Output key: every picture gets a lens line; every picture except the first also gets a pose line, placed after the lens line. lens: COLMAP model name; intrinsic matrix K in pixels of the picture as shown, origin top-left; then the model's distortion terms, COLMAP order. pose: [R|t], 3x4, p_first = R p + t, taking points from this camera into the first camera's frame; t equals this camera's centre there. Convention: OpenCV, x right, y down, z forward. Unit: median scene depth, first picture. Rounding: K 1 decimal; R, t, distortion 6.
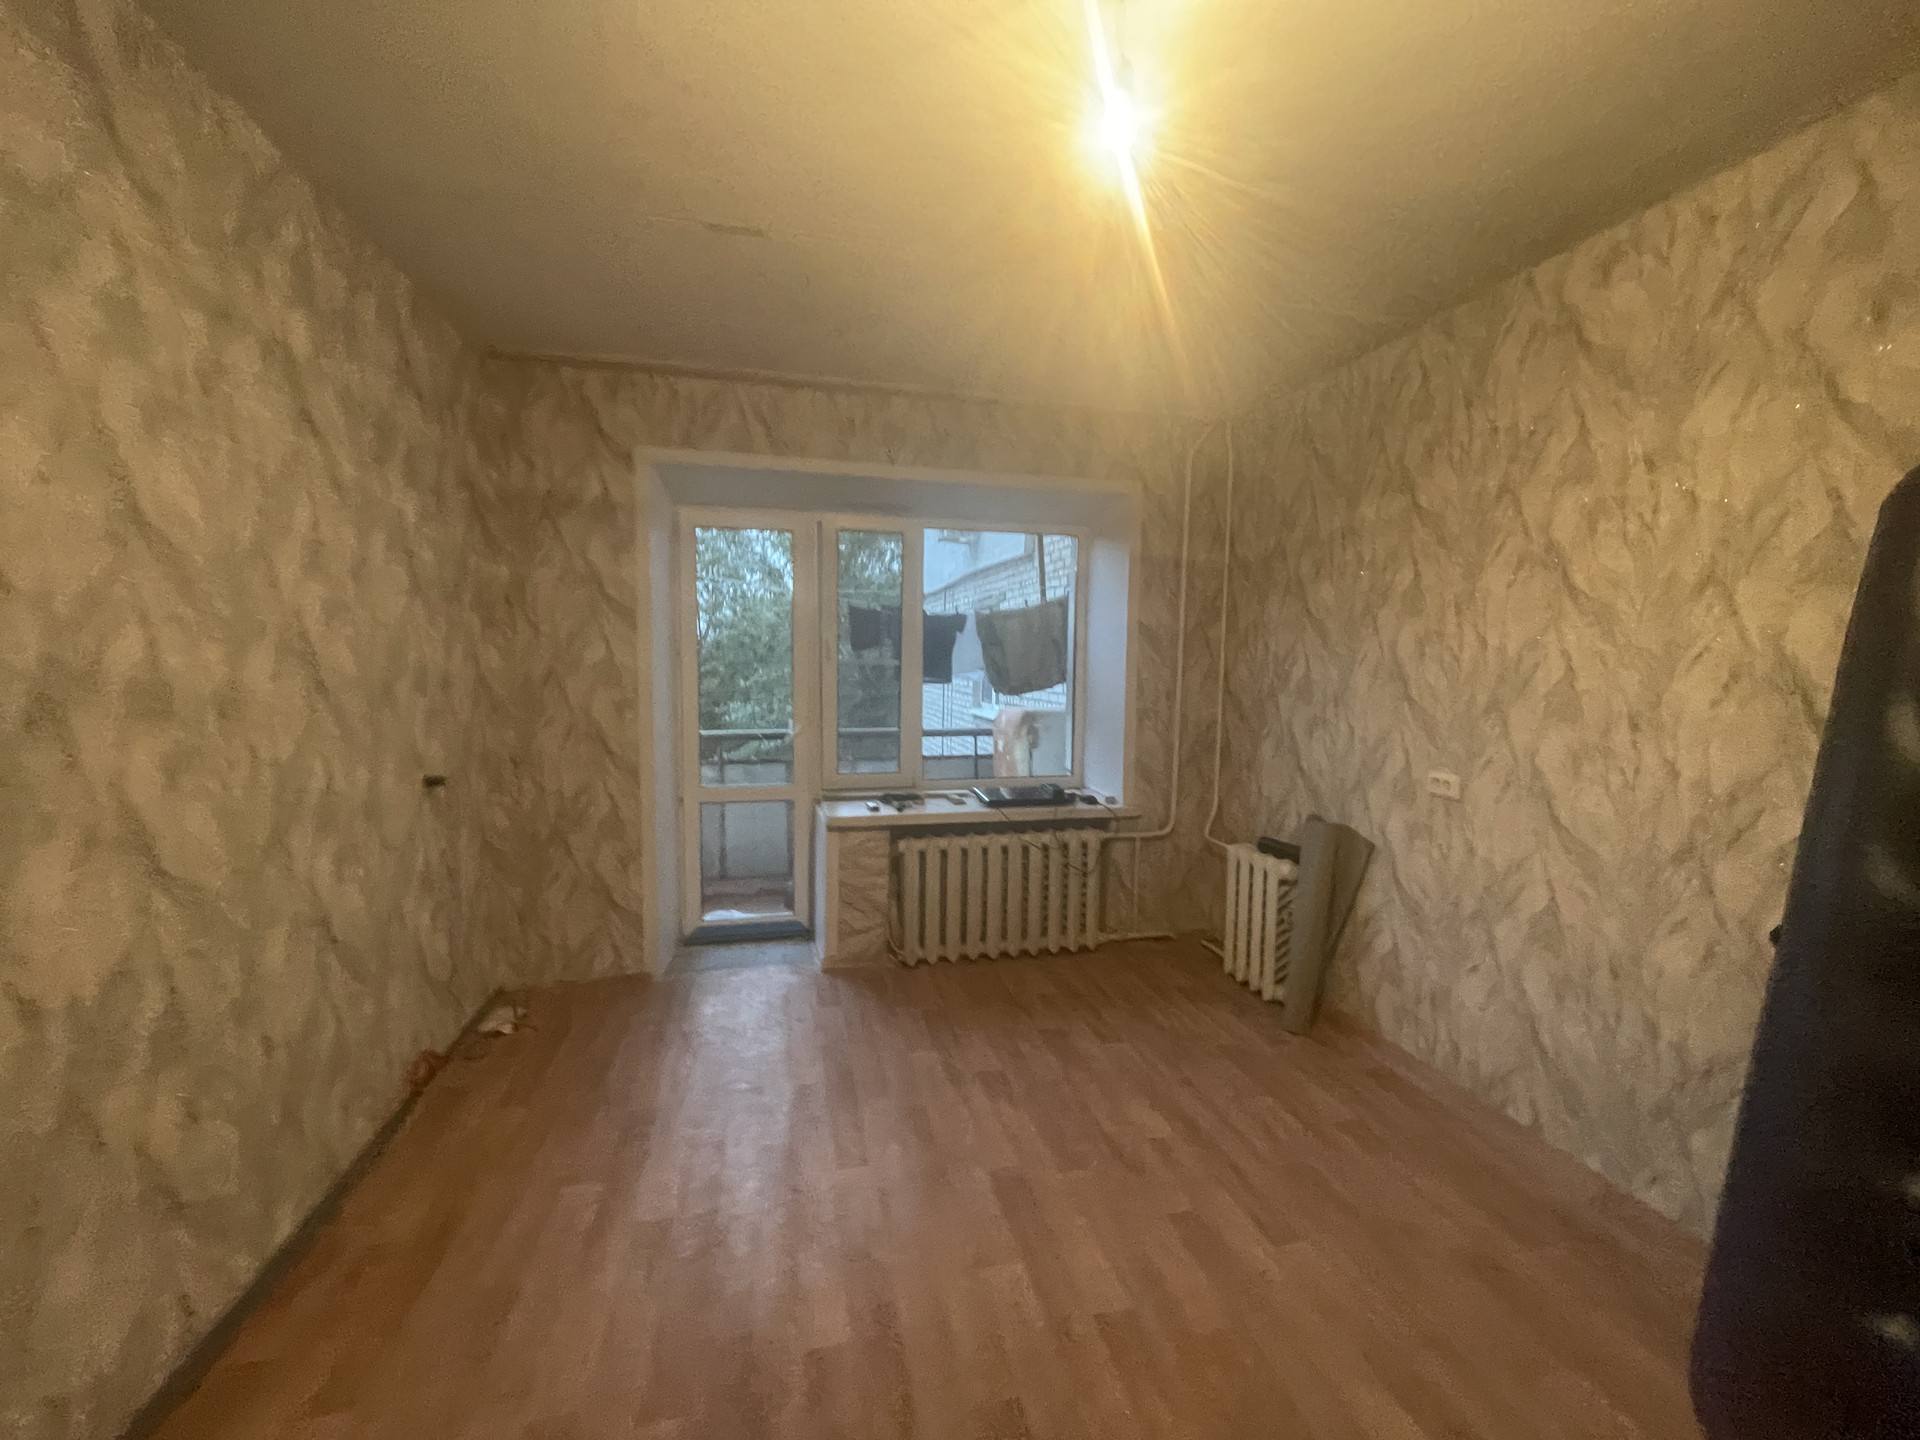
lens RADIAL K [[771.9, 0, 957.4], [0, 771.9, 719.6], [0, 0, 1]] dist [-0.003829, -0.001880]
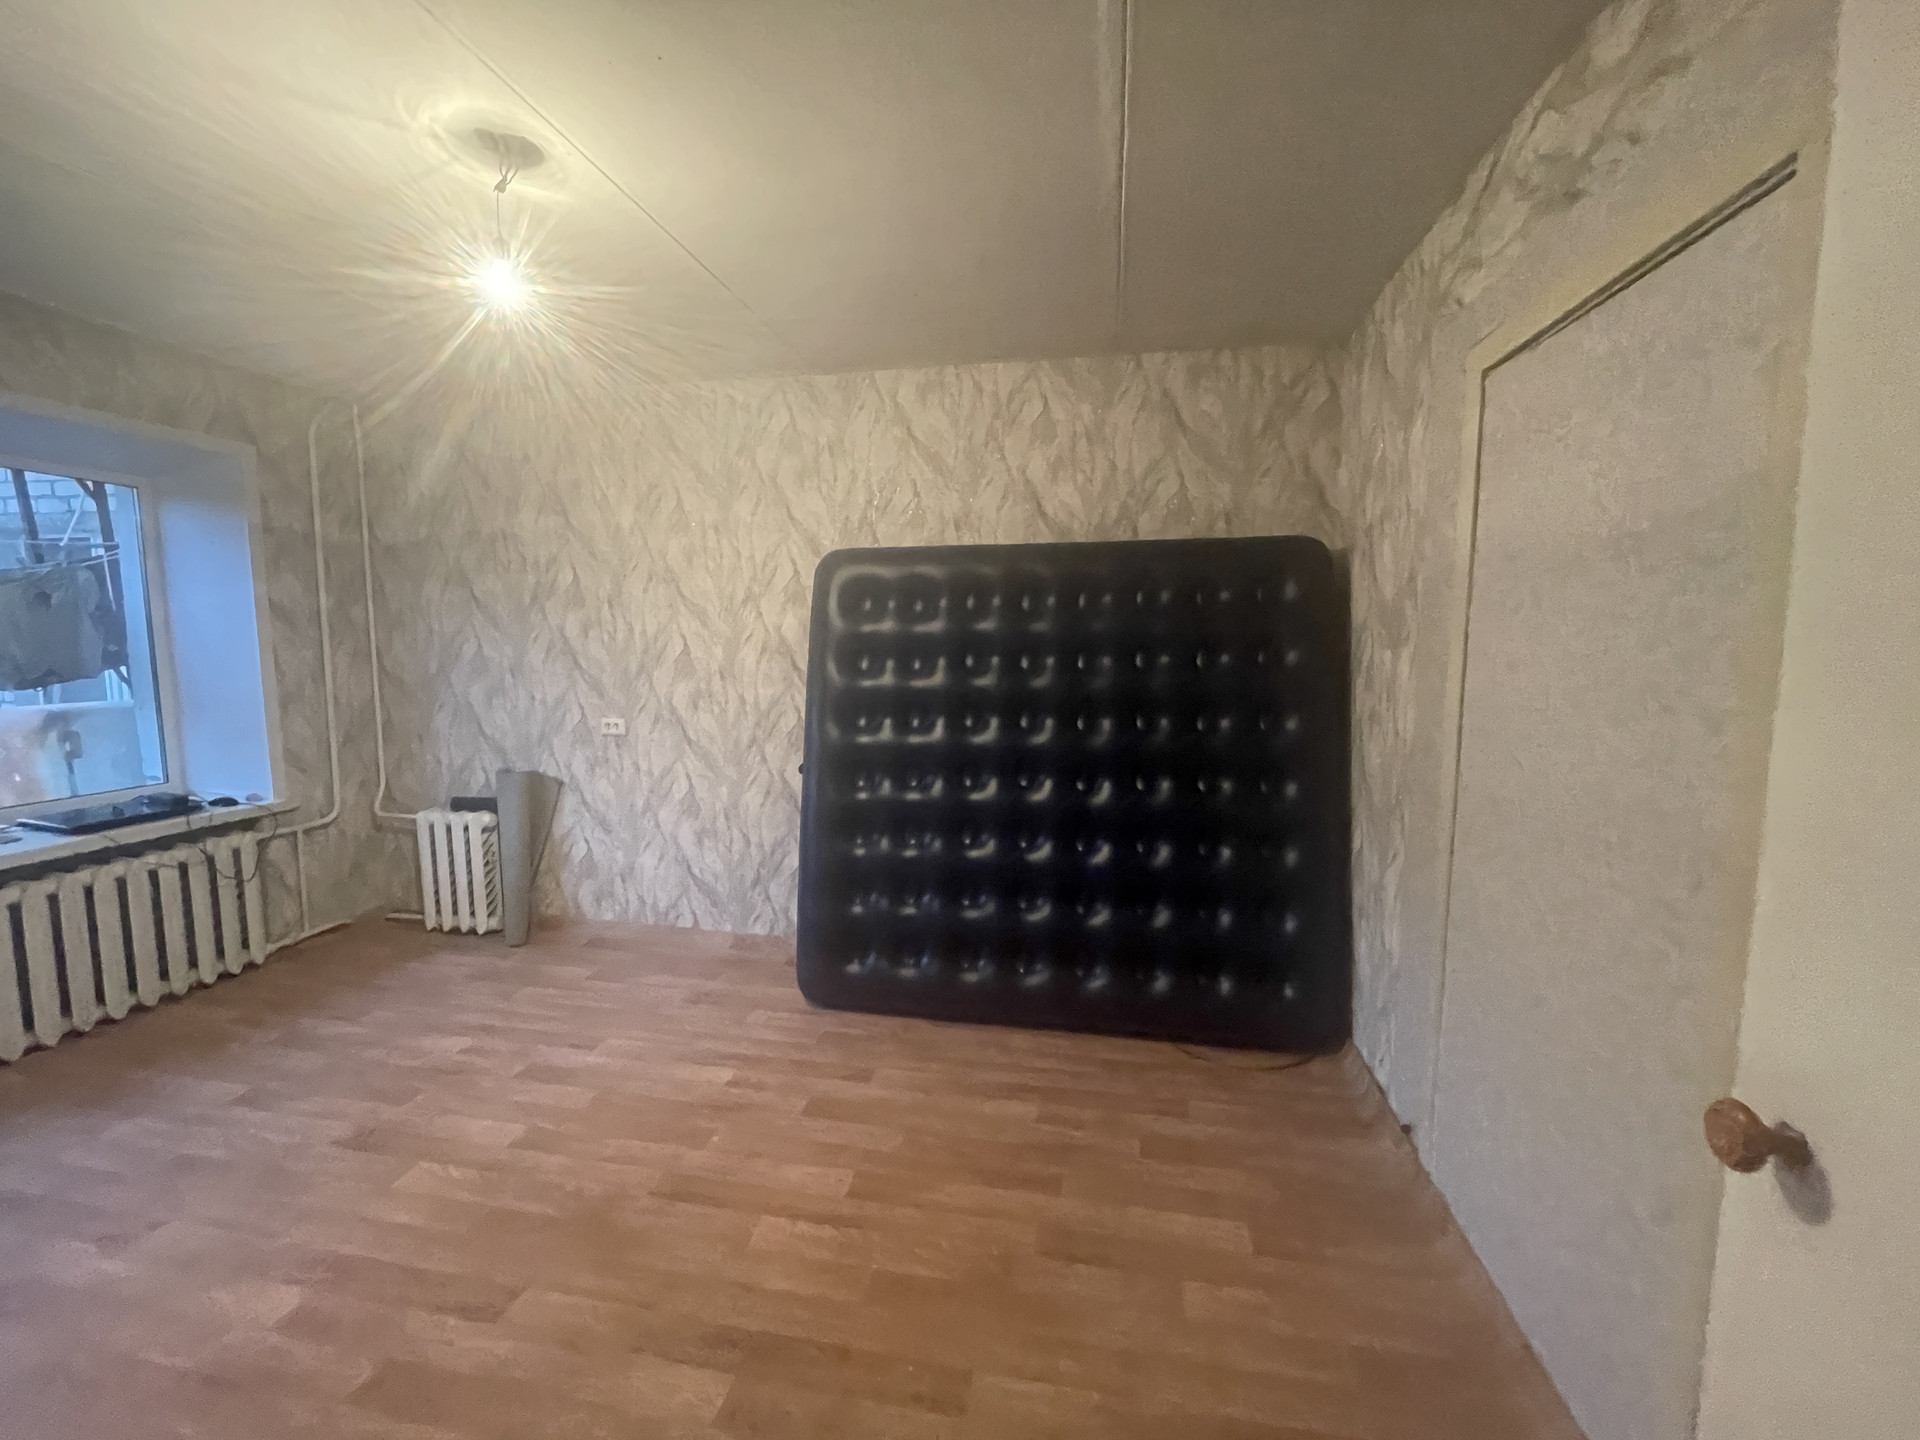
lens RADIAL K [[771.9, 0, 958.8], [0, 771.9, 717.2], [0, 0, 1]] dist [-0.003829, -0.001880]
pose [[0.404132, -0.104472, 0.908715, -0.354899], [0.071622, 0.994020, 0.082427, -0.004775], [-0.911892, 0.031773, 0.409198, -0.150927]]
